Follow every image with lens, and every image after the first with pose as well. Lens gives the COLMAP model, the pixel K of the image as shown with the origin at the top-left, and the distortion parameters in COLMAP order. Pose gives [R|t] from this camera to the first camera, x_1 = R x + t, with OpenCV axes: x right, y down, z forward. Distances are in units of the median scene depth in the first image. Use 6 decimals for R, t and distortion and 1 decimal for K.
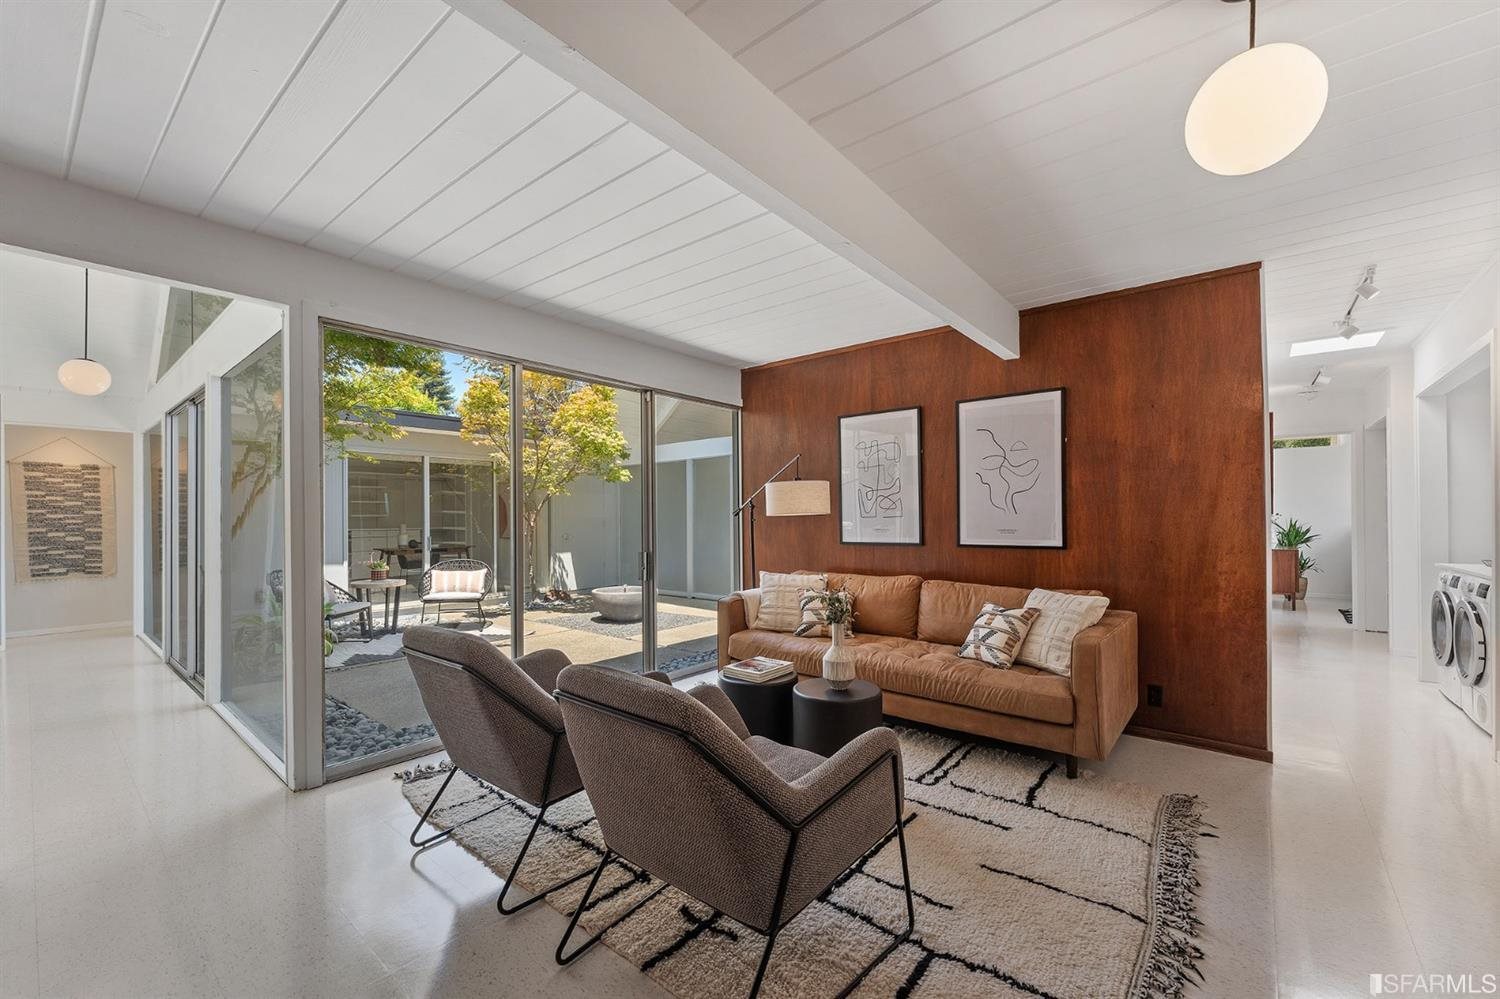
lens RADIAL K [[613.2, 0, 746.0], [0, 613.2, 509.8], [0, 0, 1]] dist [0.000367, 0.000027]
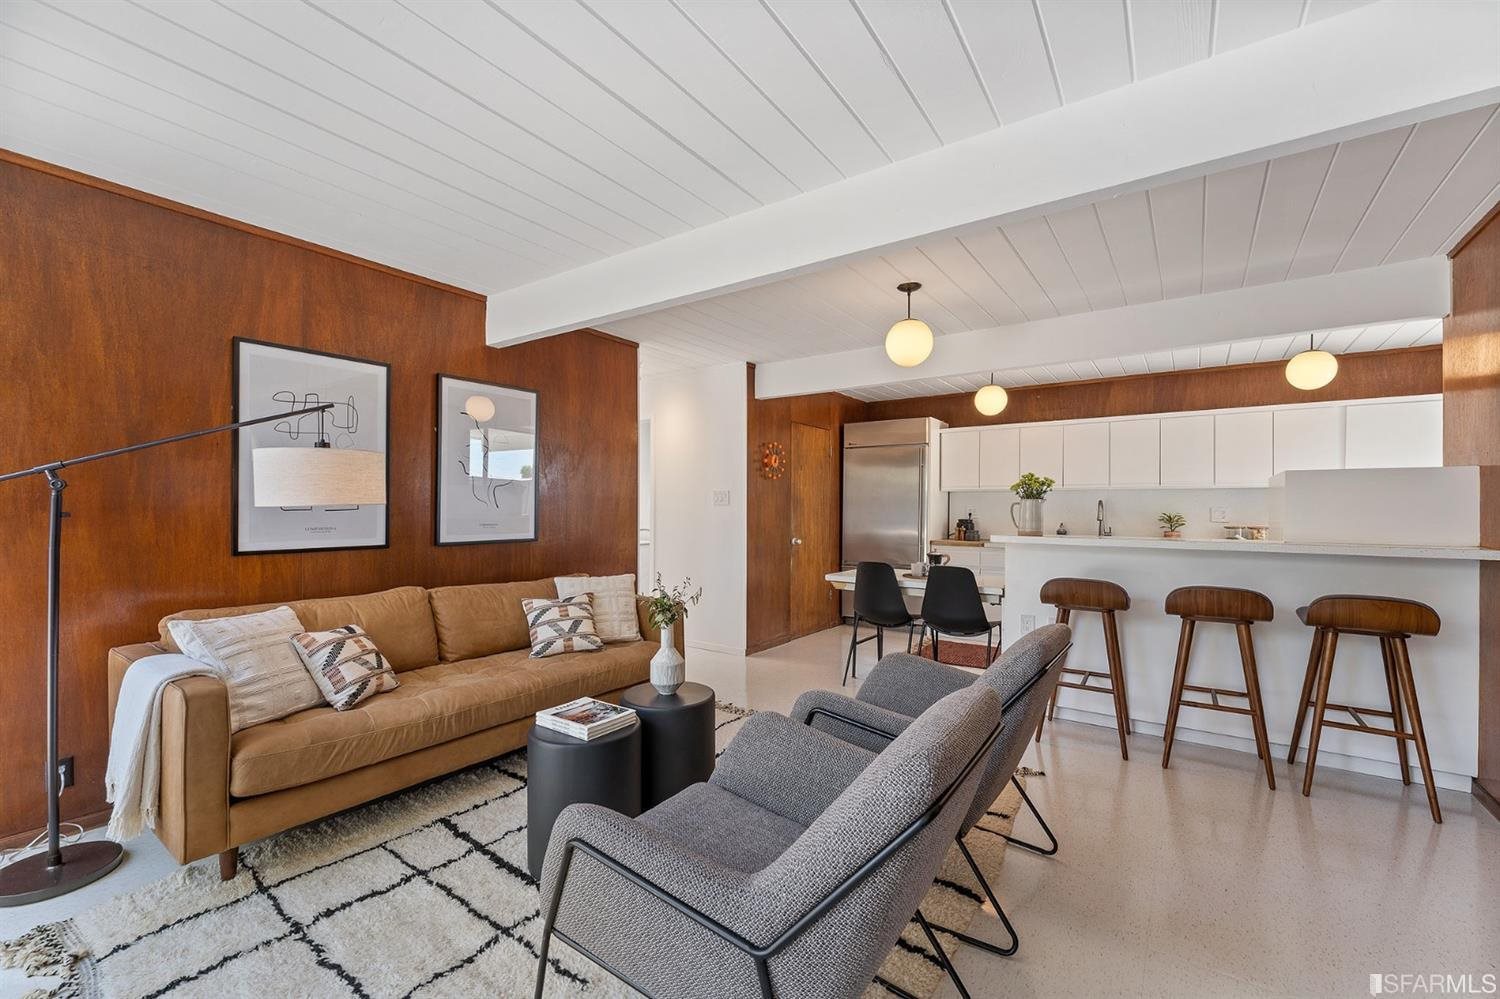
lens RADIAL K [[613.2, 0, 746.2], [0, 613.2, 504.4], [0, 0, 1]] dist [0.000367, 0.000027]
pose [[-0.066195, 0.016703, 0.997667, -0.597864], [-0.007724, 0.999821, -0.017251, 0.016688], [-0.997777, -0.008848, -0.066054, 0.721258]]
